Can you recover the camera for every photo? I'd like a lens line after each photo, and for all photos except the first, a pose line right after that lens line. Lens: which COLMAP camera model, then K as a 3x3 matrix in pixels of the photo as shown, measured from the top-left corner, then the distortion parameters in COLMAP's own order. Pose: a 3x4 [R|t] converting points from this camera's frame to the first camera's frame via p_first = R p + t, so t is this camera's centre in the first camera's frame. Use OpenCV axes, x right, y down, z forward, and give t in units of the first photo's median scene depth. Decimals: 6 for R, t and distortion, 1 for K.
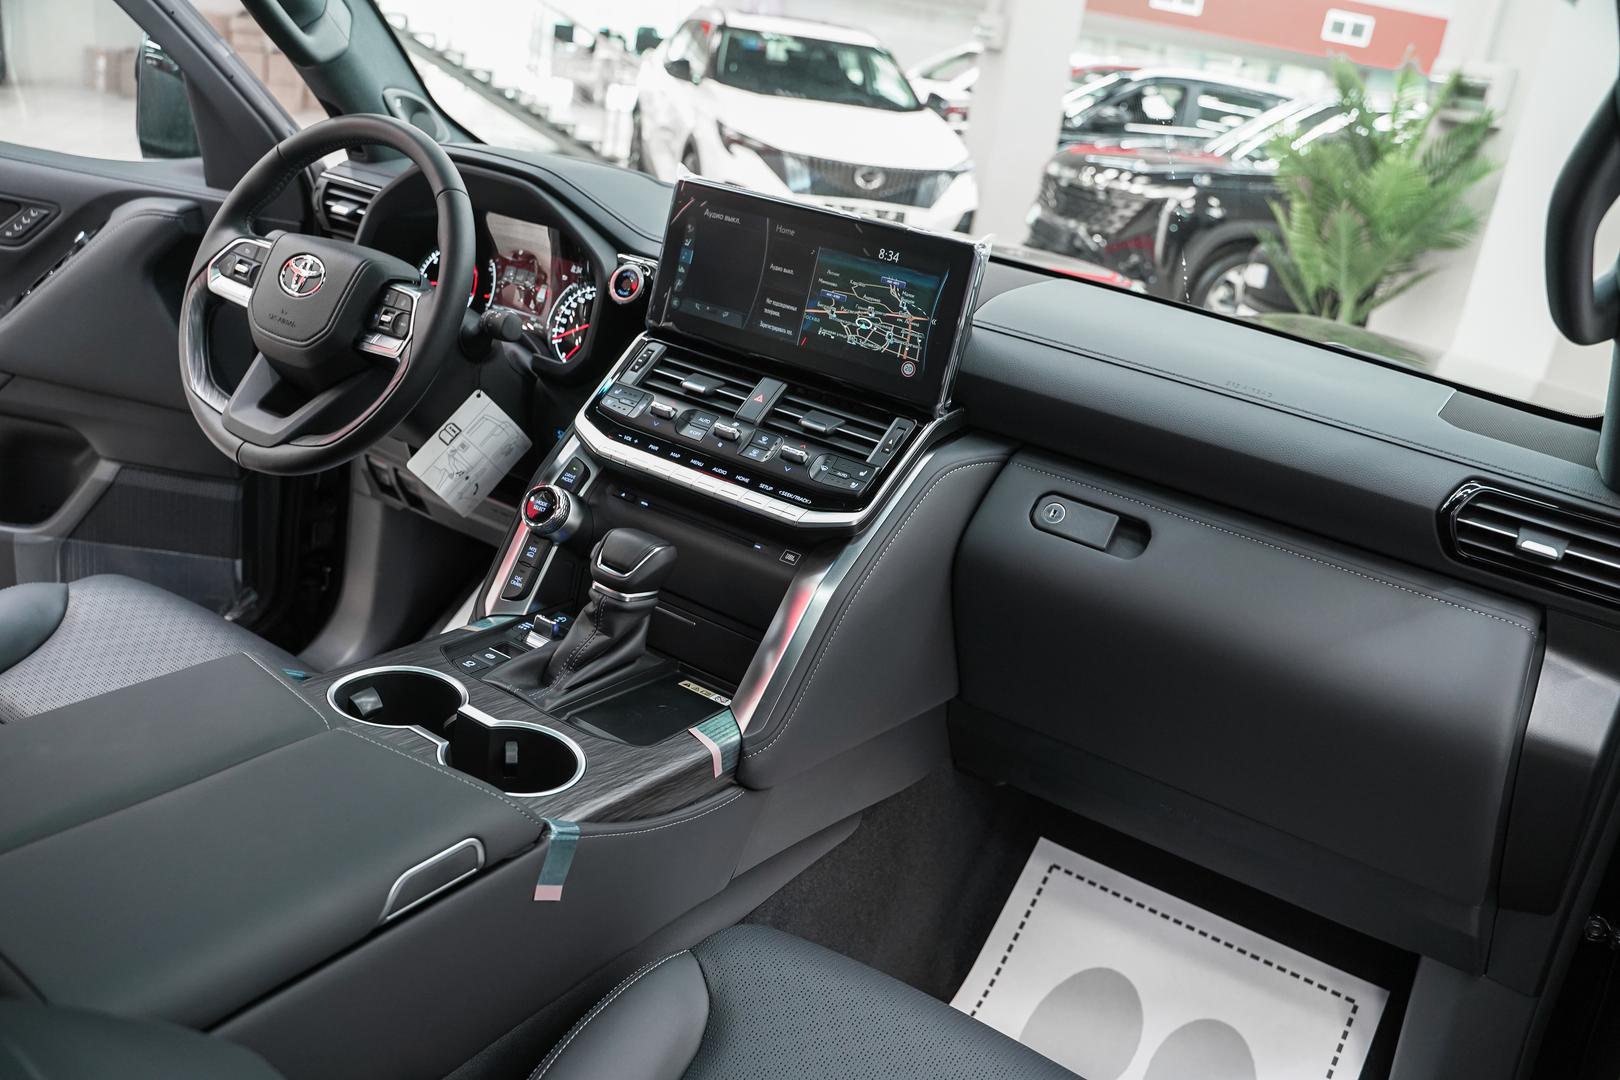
lens RADIAL K [[1319.3, 0, 810.0], [0, 1319.3, 540.0], [0, 0, 1]] dist [-0.123848, 0.106840]
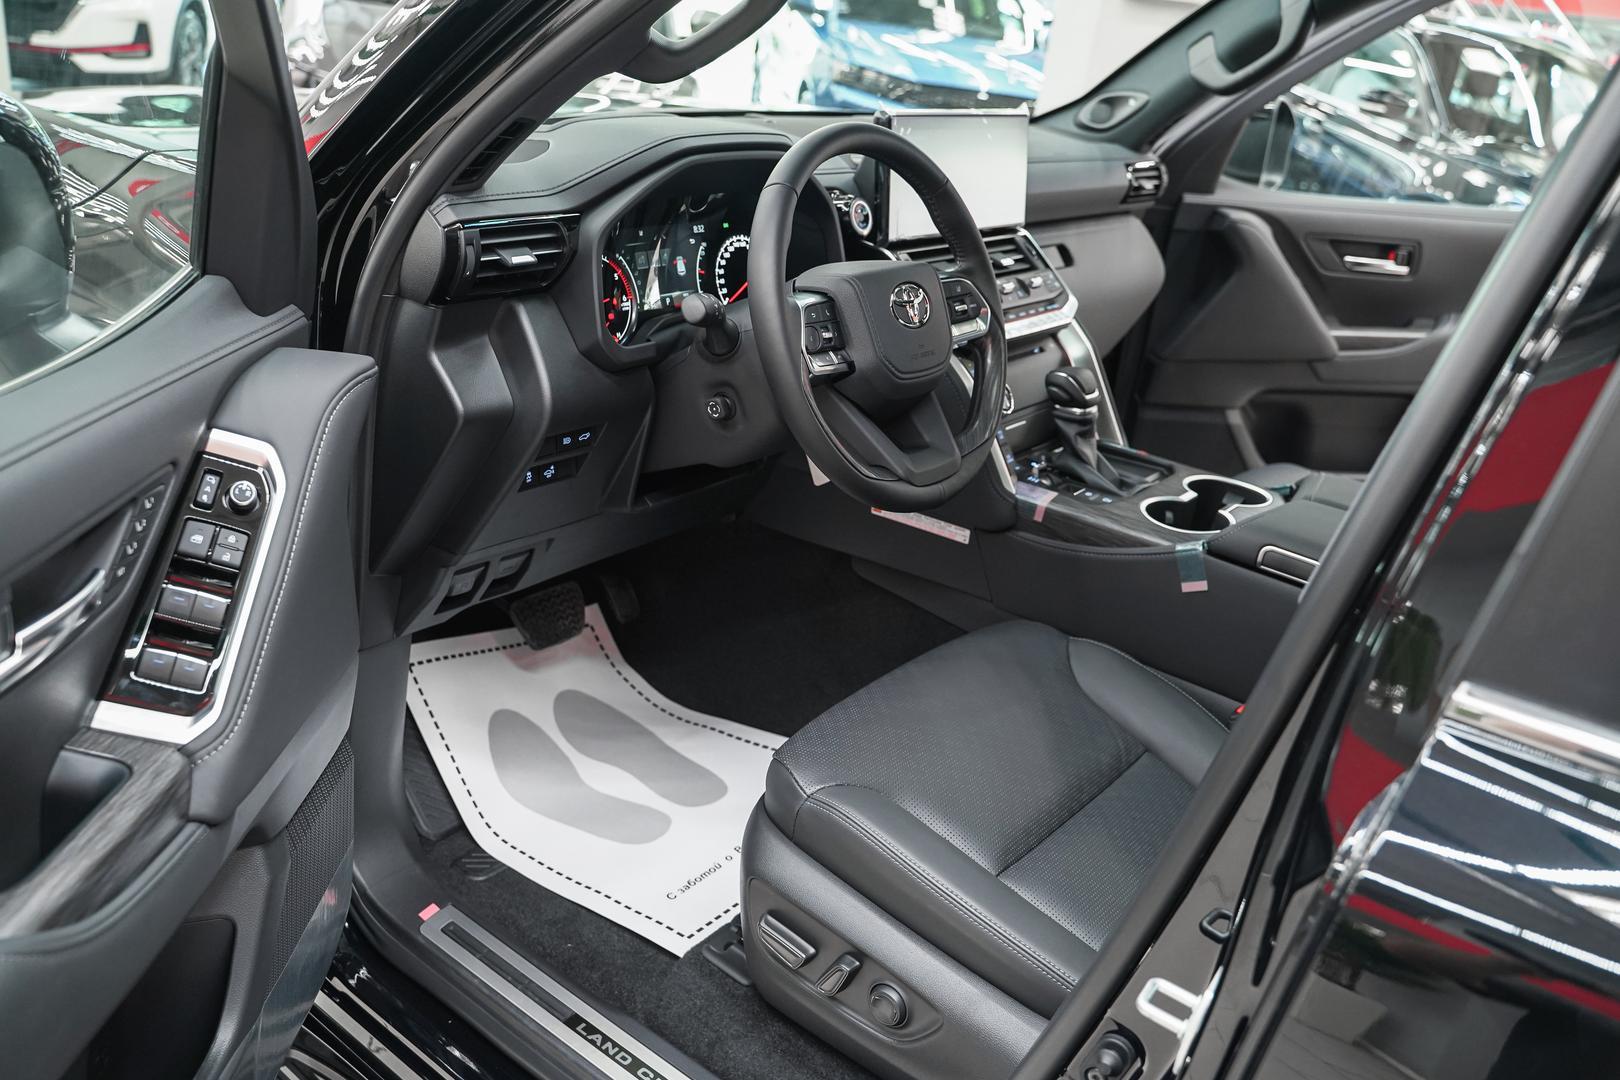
lens RADIAL K [[1319.3, 0, 810.0], [0, 1319.3, 540.0], [0, 0, 1]] dist [-0.123848, 0.106840]
pose [[0.119502, -0.524924, 0.842718, -1.298774], [0.253403, 0.836815, 0.485313, -0.544188], [-0.959951, 0.155551, 0.233018, 0.856637]]
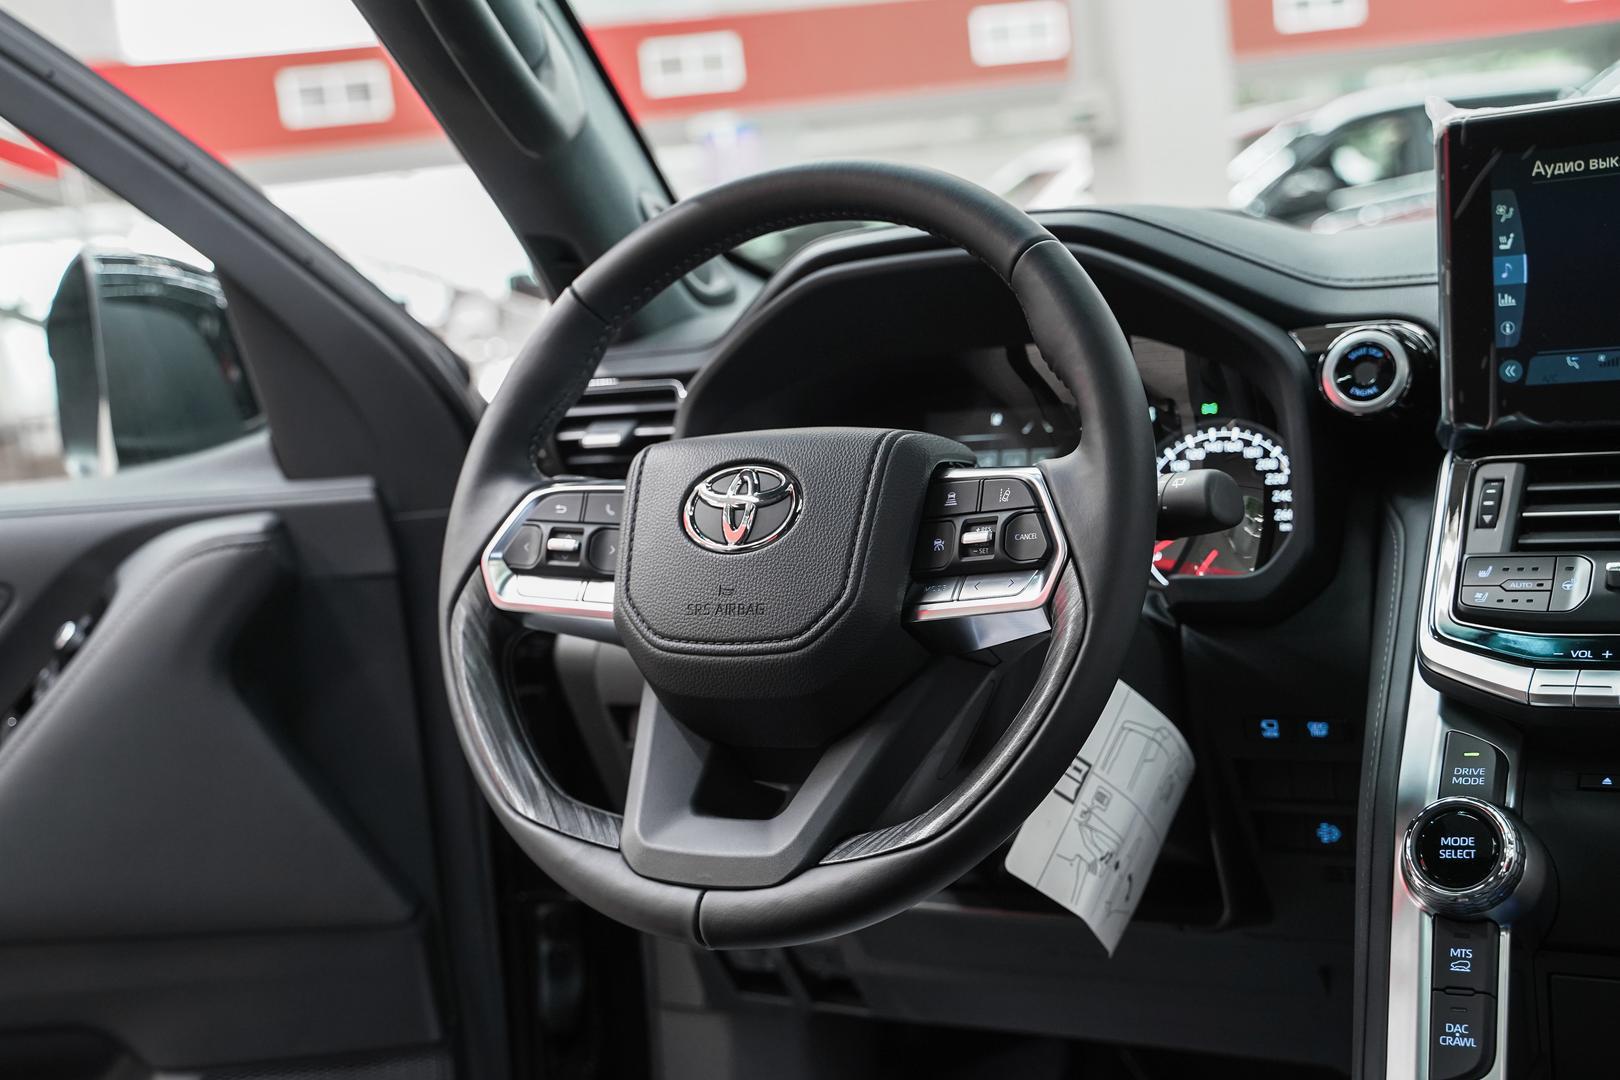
lens RADIAL K [[2084.2, 0, 805.3], [0, 2084.2, 532.3], [0, 0, 1]] dist [0.038096, 0.040722]
pose [[0.965882, -0.258968, 0.002801, -0.369084], [0.252901, 0.940813, -0.225636, -0.021243], [0.055797, 0.218646, 0.974208, 0.270334]]
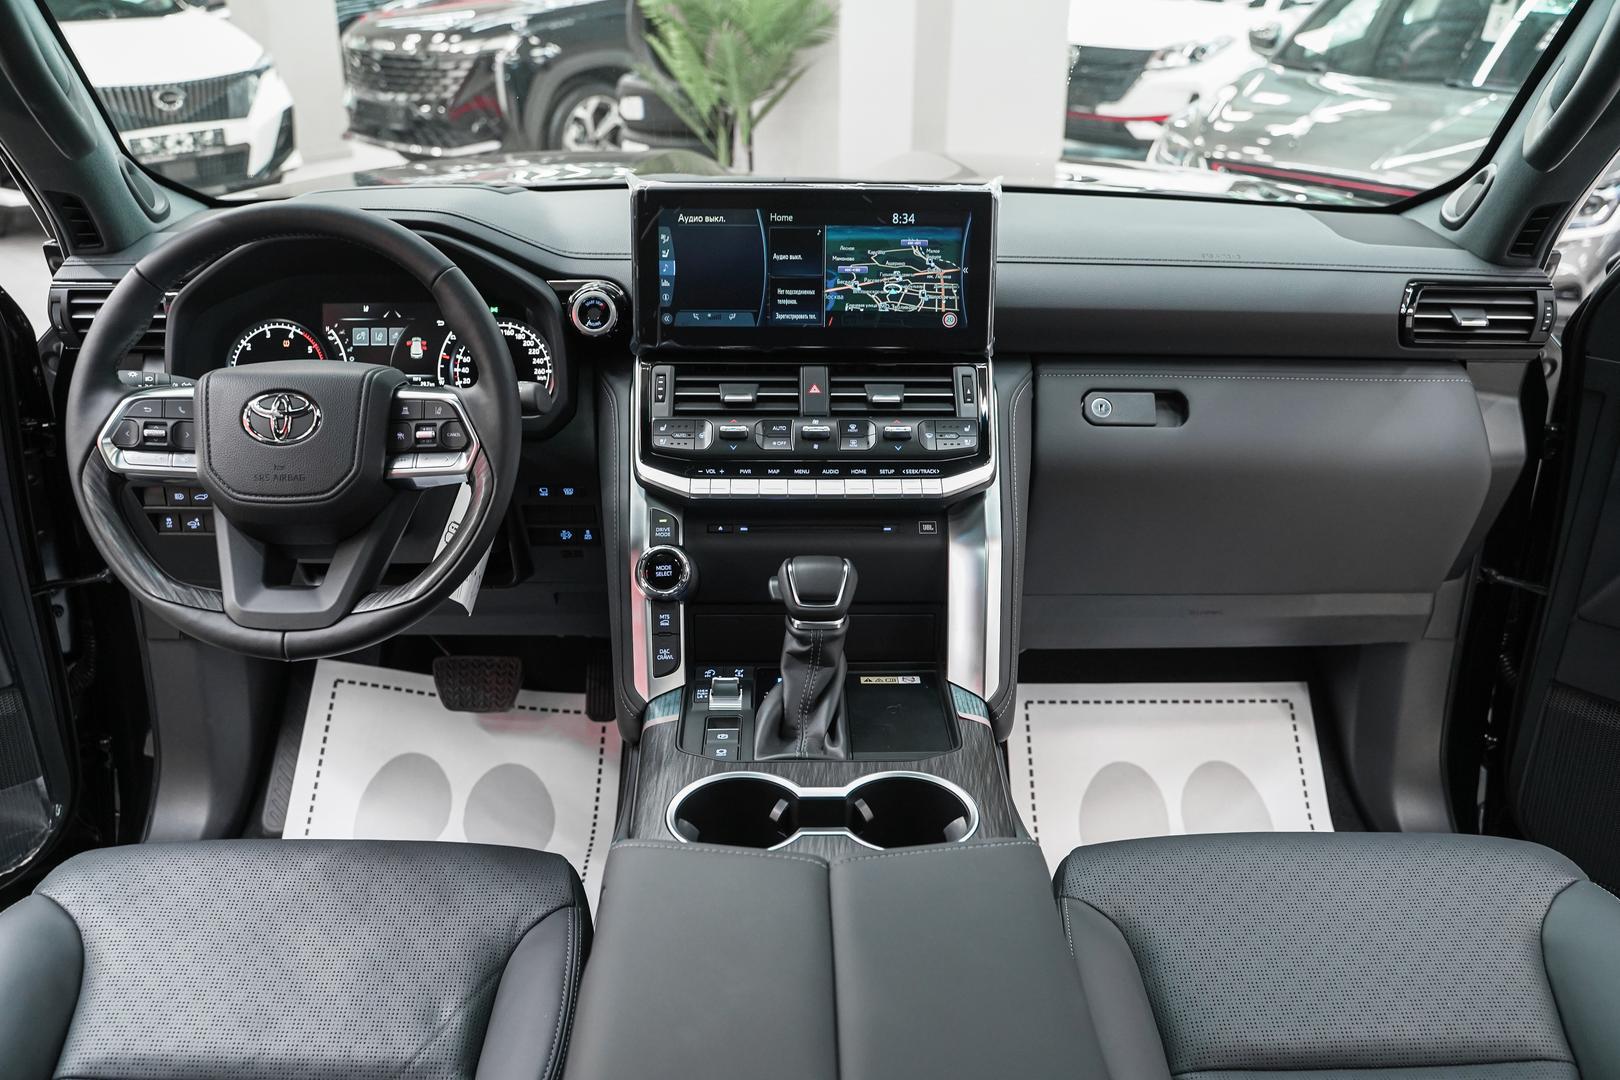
lens RADIAL K [[1319.3, 0, 810.0], [0, 1319.3, 540.0], [0, 0, 1]] dist [-0.123848, 0.106840]
pose [[0.825519, -0.358055, 0.436251, -0.493521], [0.303858, 0.933361, 0.191068, -0.184021], [-0.475593, -0.025172, 0.879305, 0.118205]]
